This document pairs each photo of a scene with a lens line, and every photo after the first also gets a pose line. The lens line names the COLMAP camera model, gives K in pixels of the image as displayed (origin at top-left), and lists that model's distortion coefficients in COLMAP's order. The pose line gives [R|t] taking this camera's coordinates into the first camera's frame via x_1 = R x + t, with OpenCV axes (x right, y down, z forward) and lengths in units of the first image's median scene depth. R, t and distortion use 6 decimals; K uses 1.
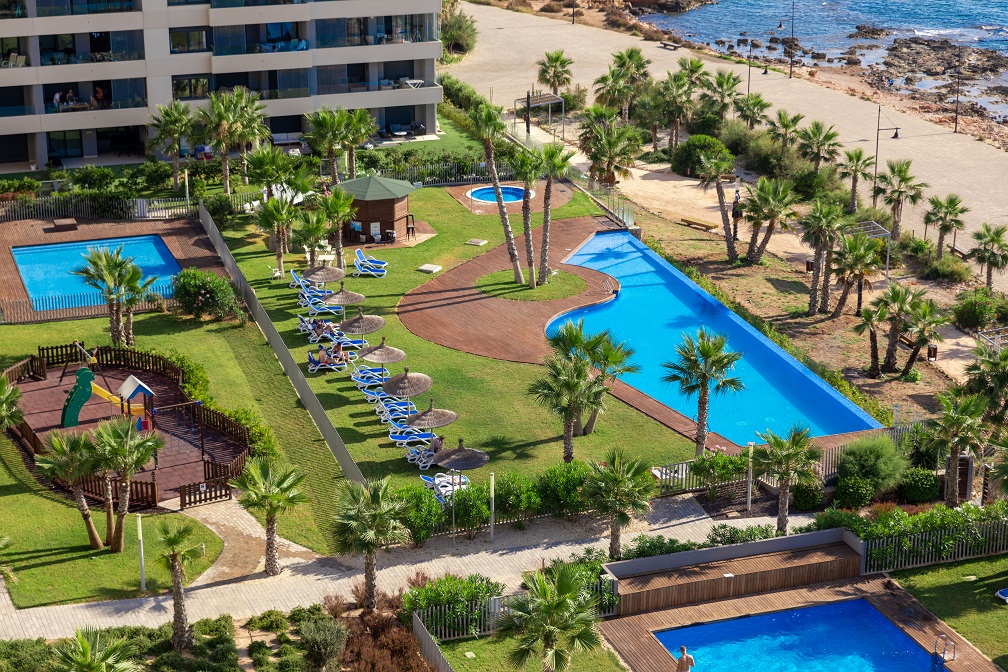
lens RADIAL K [[1947.3, 0, 504.0], [0, 1947.3, 336.0], [0, 0, 1]] dist [-0.016331, 0.072393]
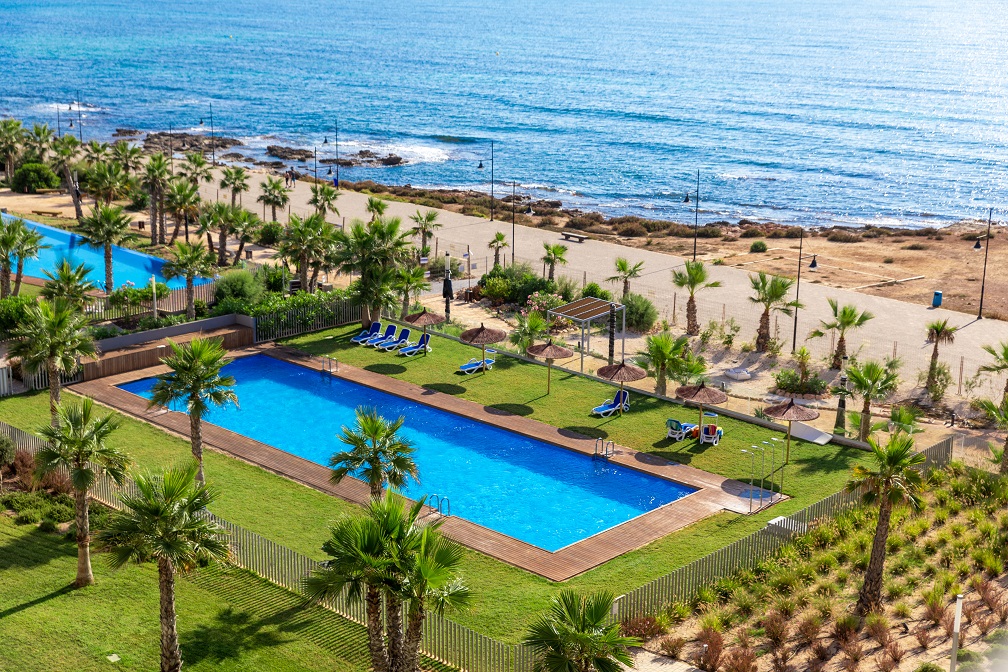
lens RADIAL K [[1407.1, 0, 504.0], [0, 1407.1, 336.0], [0, 0, 1]] dist [0.000751, -0.021369]
pose [[0.890749, -0.108344, 0.441393, -0.080625], [0.134767, 0.990457, -0.028850, 0.141633], [-0.434055, 0.085184, 0.896850, 0.028047]]
